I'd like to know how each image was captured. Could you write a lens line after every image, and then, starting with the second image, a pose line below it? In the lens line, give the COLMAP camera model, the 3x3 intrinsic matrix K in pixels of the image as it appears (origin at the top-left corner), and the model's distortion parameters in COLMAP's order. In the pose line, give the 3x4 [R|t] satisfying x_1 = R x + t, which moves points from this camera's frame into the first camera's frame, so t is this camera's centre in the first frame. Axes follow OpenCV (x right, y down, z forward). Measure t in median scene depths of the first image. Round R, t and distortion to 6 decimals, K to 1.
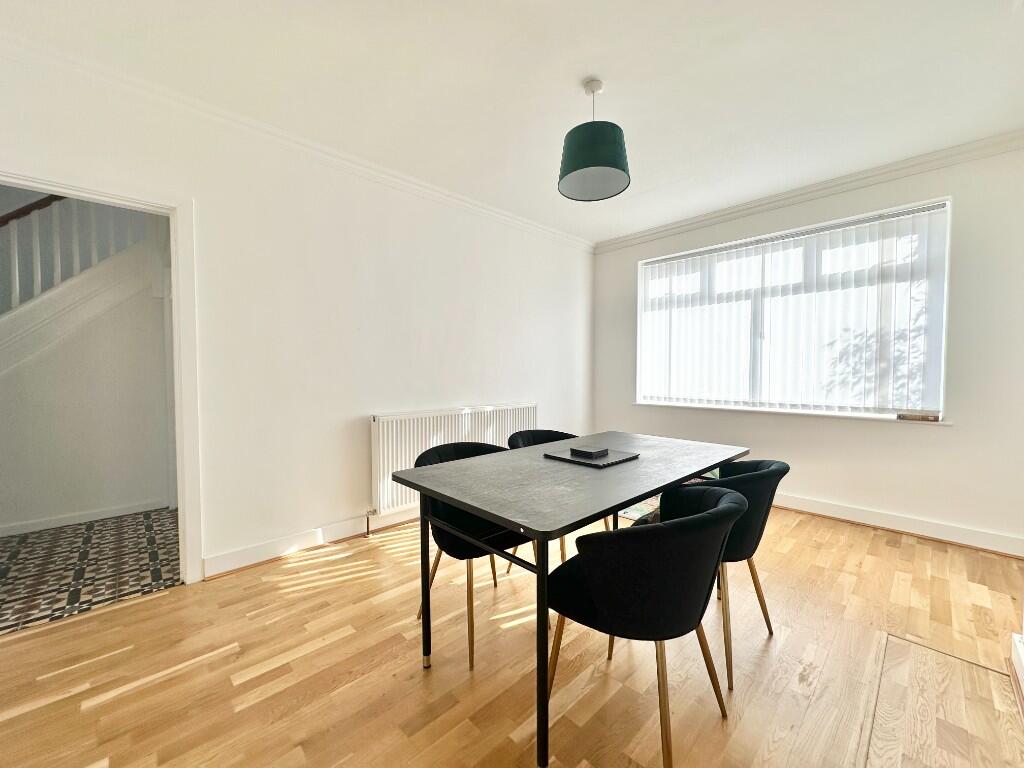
lens RADIAL K [[407.7, 0, 510.4], [0, 407.7, 383.6], [0, 0, 1]] dist [-0.000660, 0.000271]
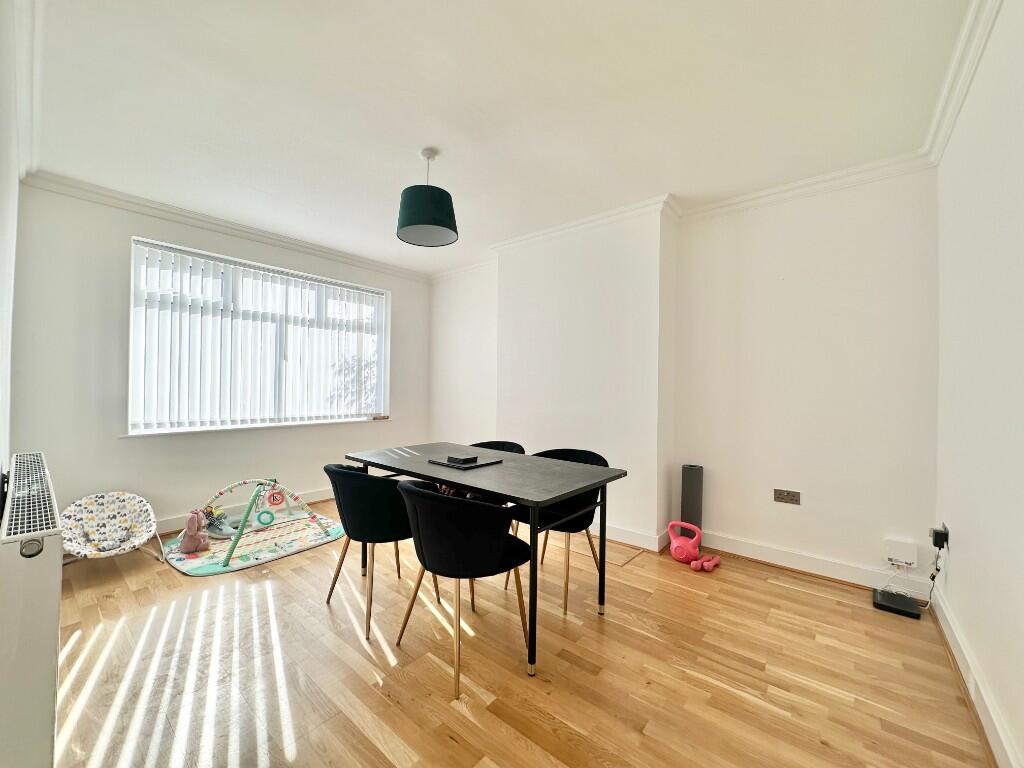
lens RADIAL K [[407.7, 0, 510.4], [0, 407.7, 383.6], [0, 0, 1]] dist [-0.000660, 0.000271]
pose [[-0.105632, 0.006608, 0.994383, -0.587940], [0.019954, 0.999791, -0.004524, -0.031282], [-0.994205, 0.019364, -0.105742, 0.534239]]
